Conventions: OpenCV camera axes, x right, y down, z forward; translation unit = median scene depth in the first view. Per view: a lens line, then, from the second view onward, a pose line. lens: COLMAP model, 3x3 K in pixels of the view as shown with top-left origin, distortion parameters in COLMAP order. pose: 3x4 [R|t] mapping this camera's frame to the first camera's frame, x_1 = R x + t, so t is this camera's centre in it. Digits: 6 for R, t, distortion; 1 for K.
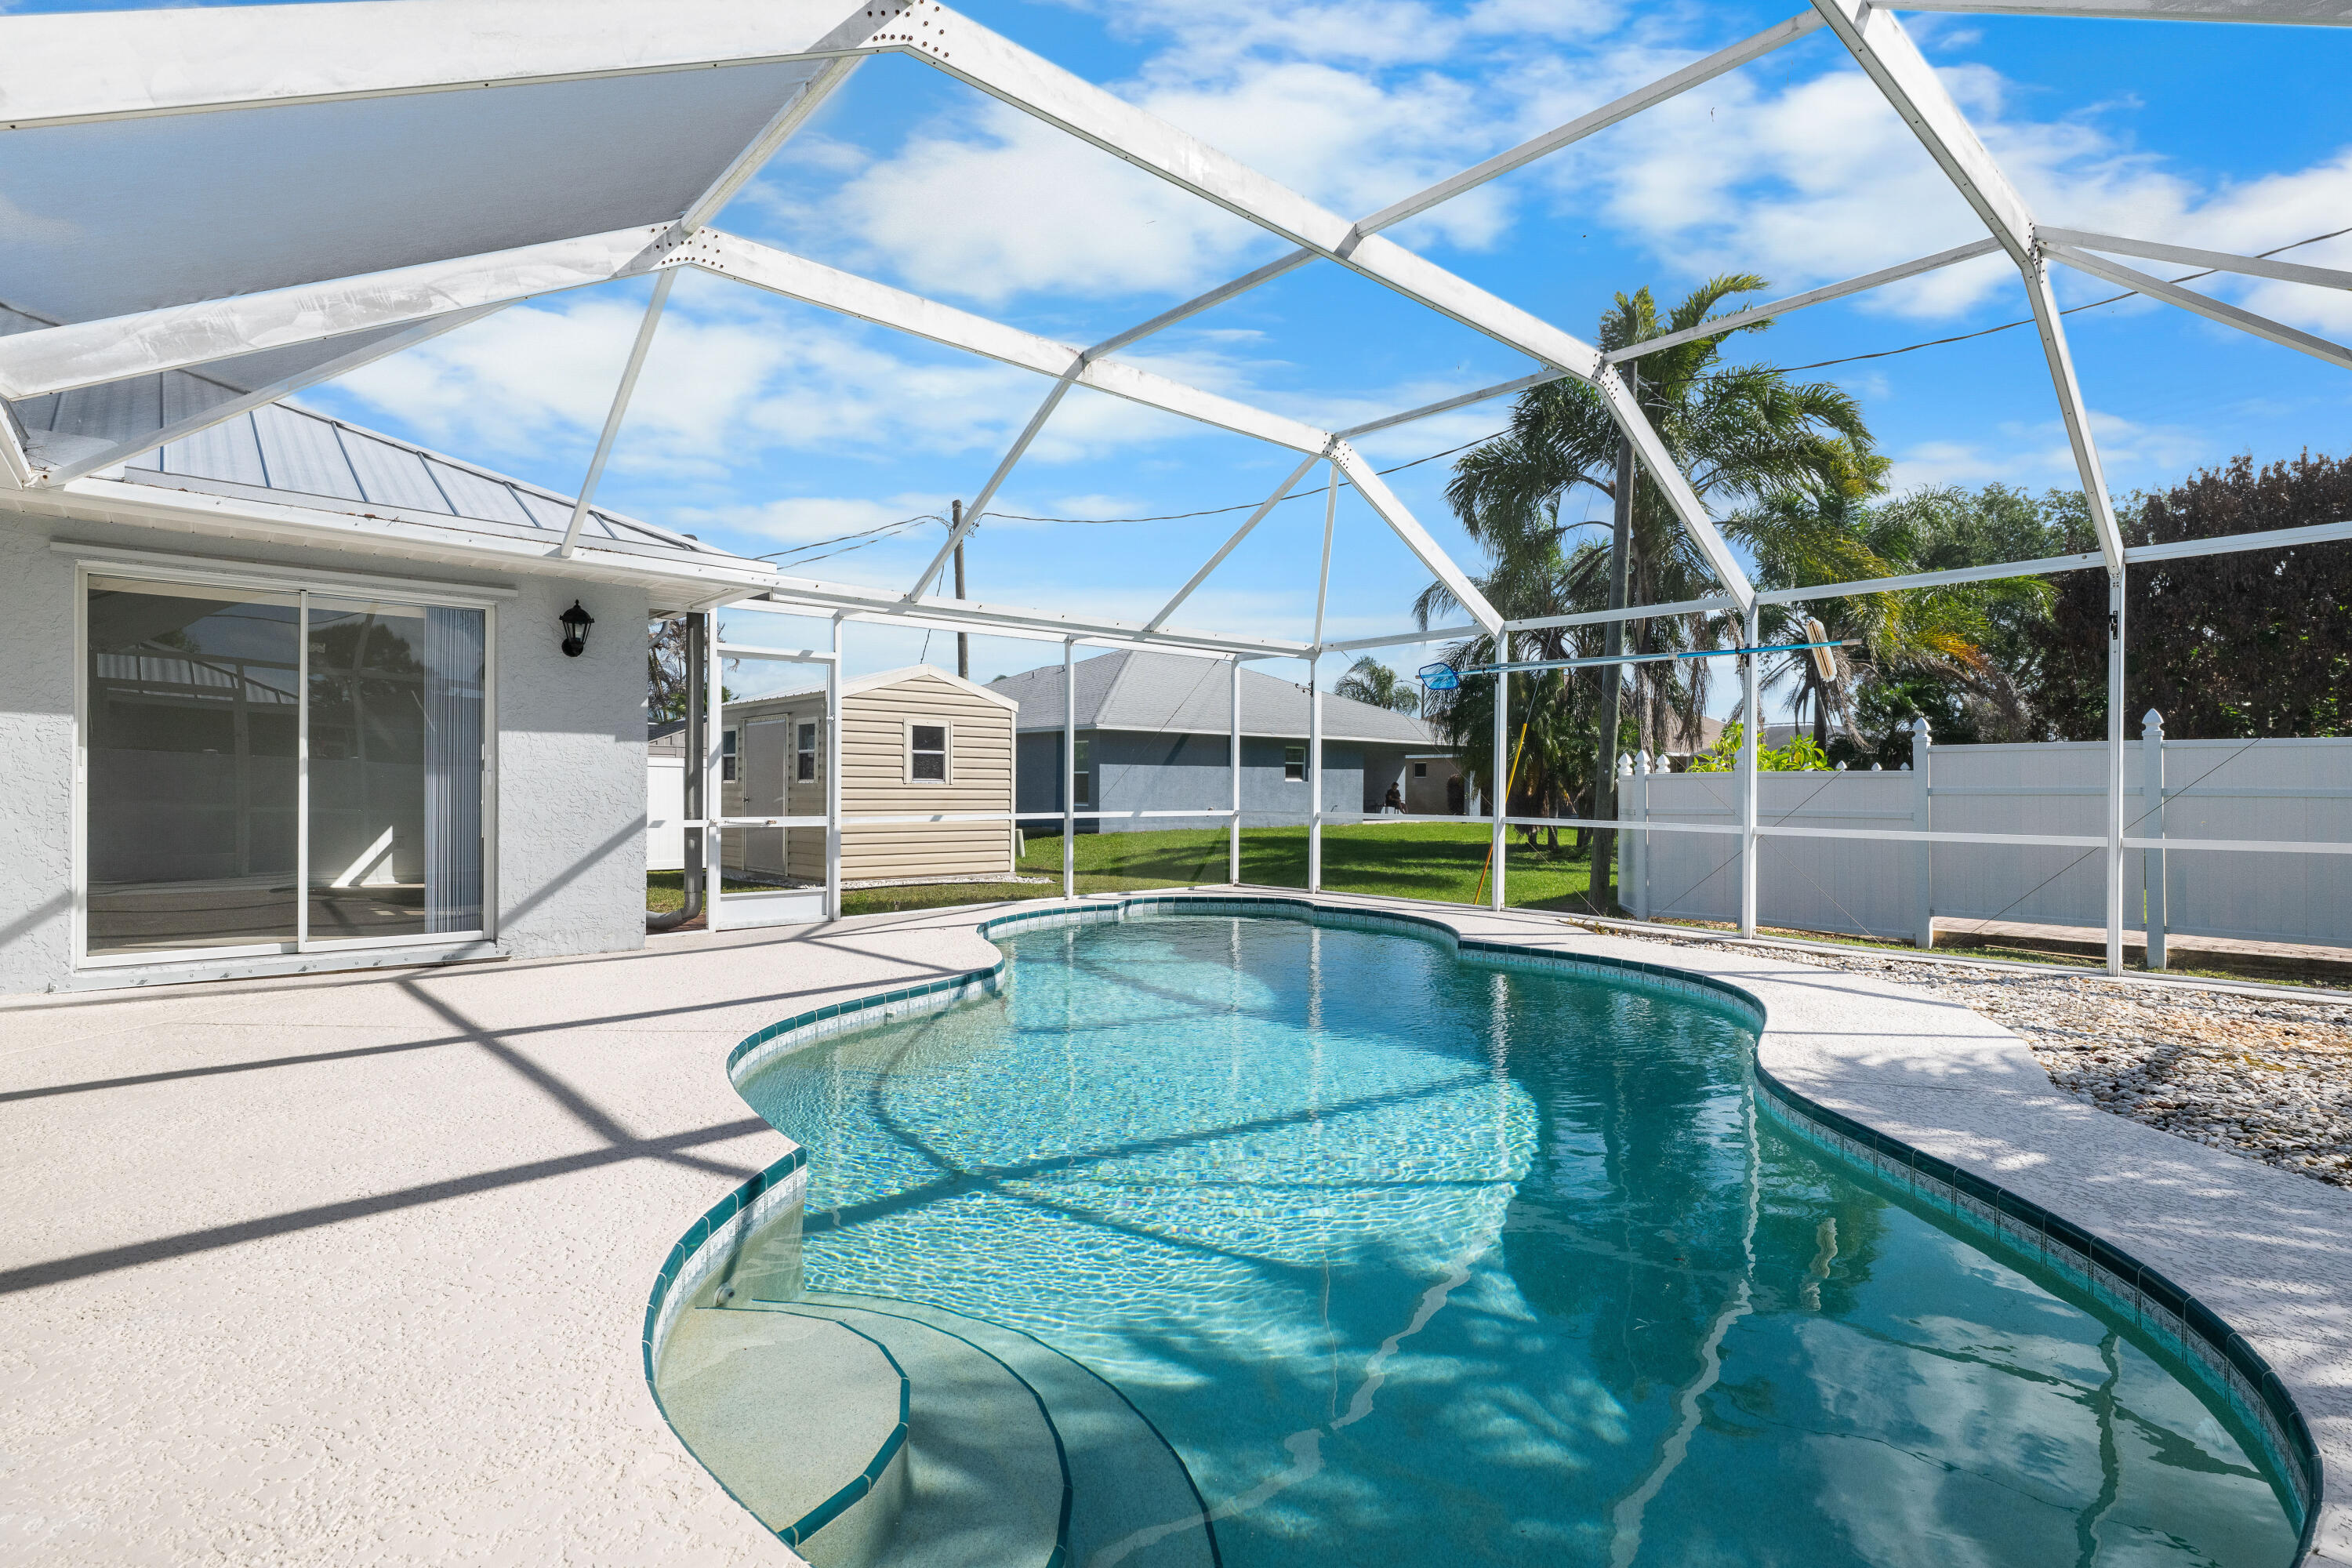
lens RADIAL K [[1130.7, 0, 1177.7], [0, 1130.7, 776.4], [0, 0, 1]] dist [0.000970, -0.000838]
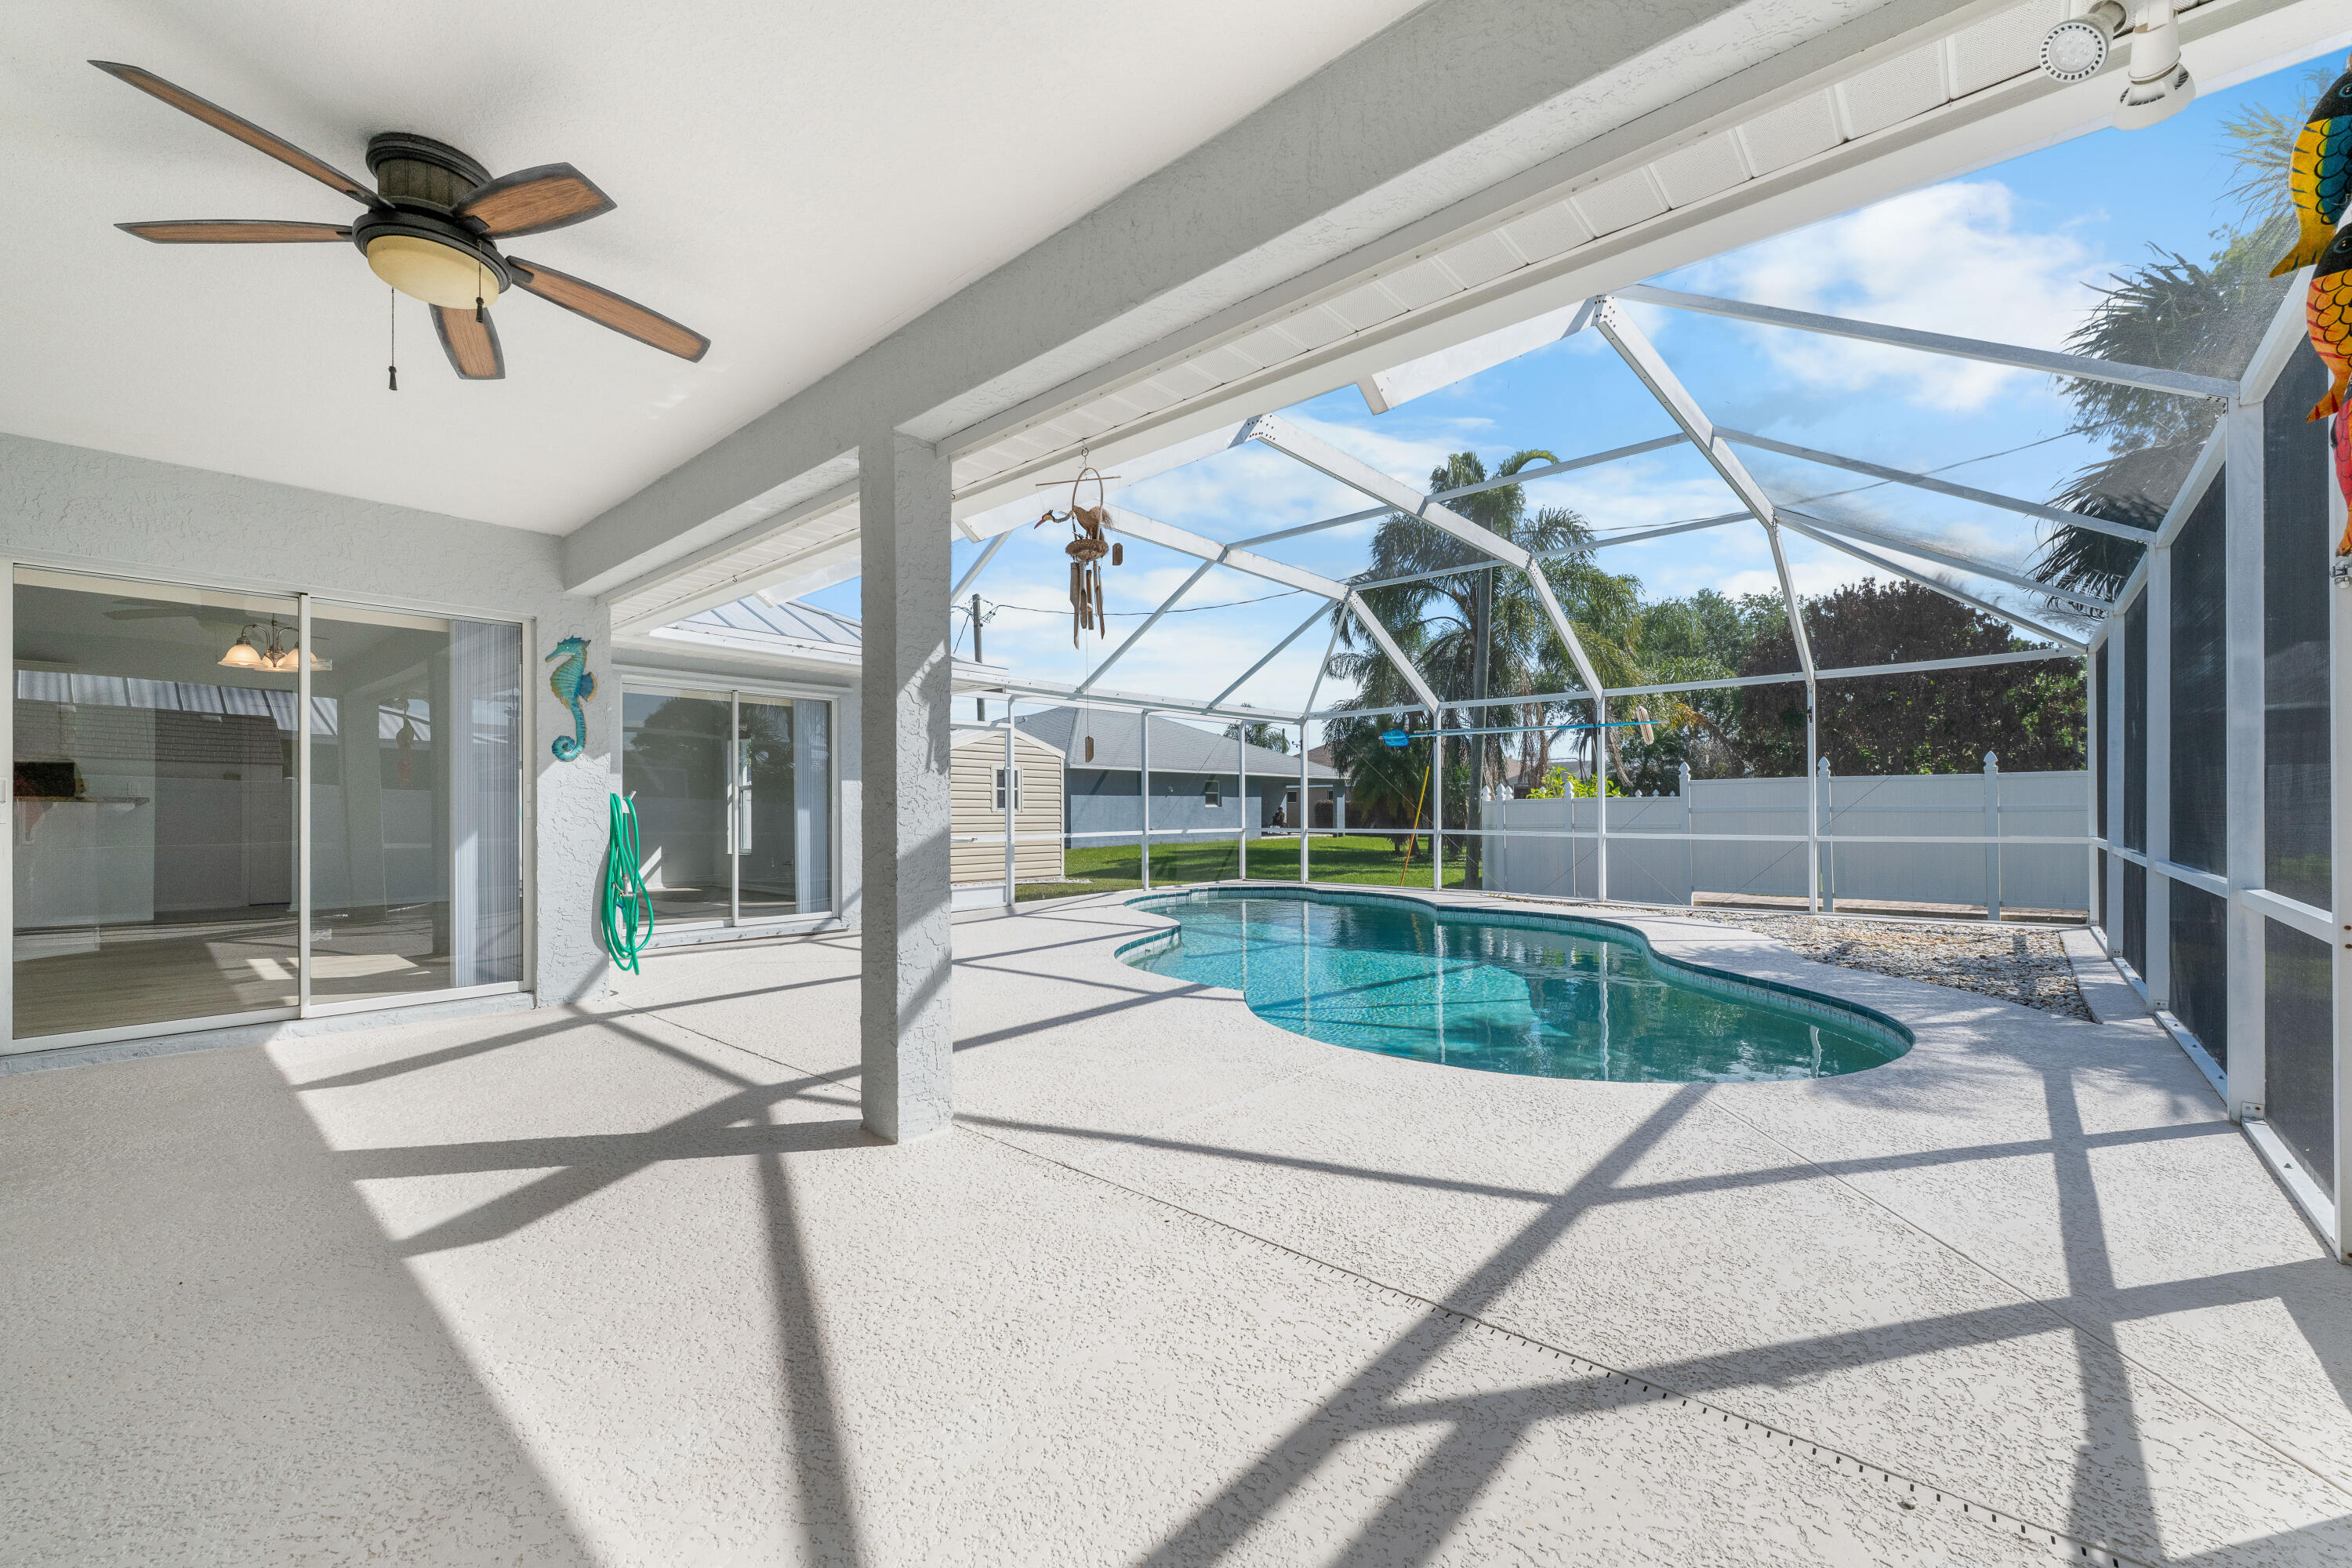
lens RADIAL K [[929.5, 0, 1178.5], [0, 929.5, 797.6], [0, 0, 1]] dist [0.001078, 0.000133]
pose [[0.993179, -0.008457, 0.116291, -0.182147], [0.009090, 0.999947, -0.004911, -0.004122], [-0.116243, 0.005935, 0.993203, -0.184205]]
